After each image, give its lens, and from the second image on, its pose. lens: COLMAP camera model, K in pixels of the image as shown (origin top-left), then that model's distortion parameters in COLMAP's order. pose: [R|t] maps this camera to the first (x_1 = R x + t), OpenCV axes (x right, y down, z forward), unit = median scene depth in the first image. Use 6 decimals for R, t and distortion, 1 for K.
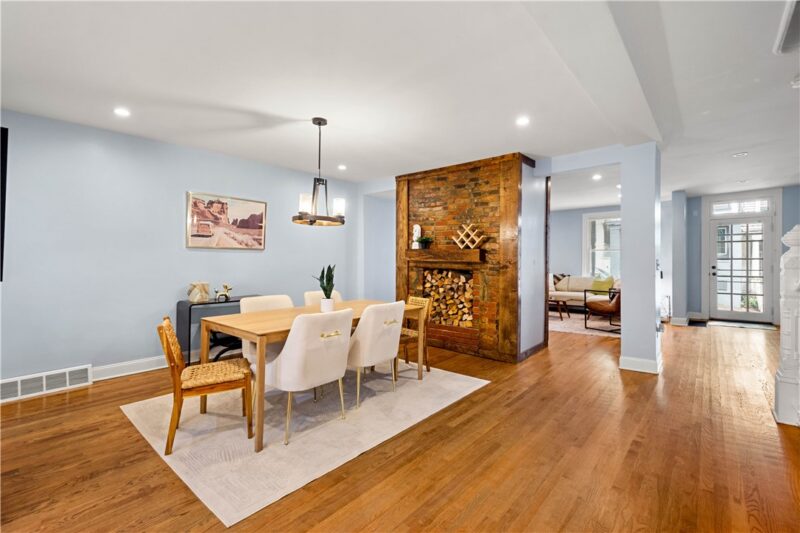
lens RADIAL K [[350.1, 0, 402.9], [0, 350.1, 259.2], [0, 0, 1]] dist [0.000150, -0.000009]
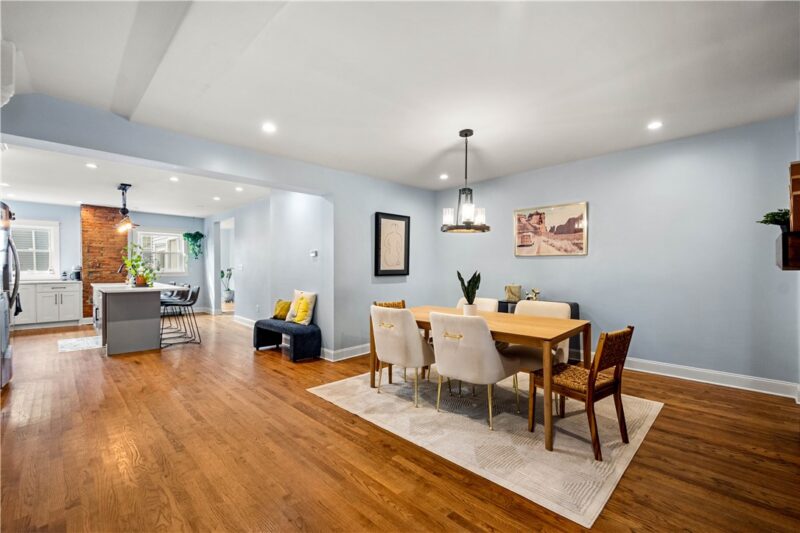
lens RADIAL K [[350.1, 0, 404.7], [0, 350.1, 271.4], [0, 0, 1]] dist [0.000150, -0.000009]
pose [[-0.069639, 0.012779, -0.997490, 0.620736], [0.008720, 0.999888, 0.012201, 0.001506], [0.997534, -0.007848, -0.069743, 0.676618]]
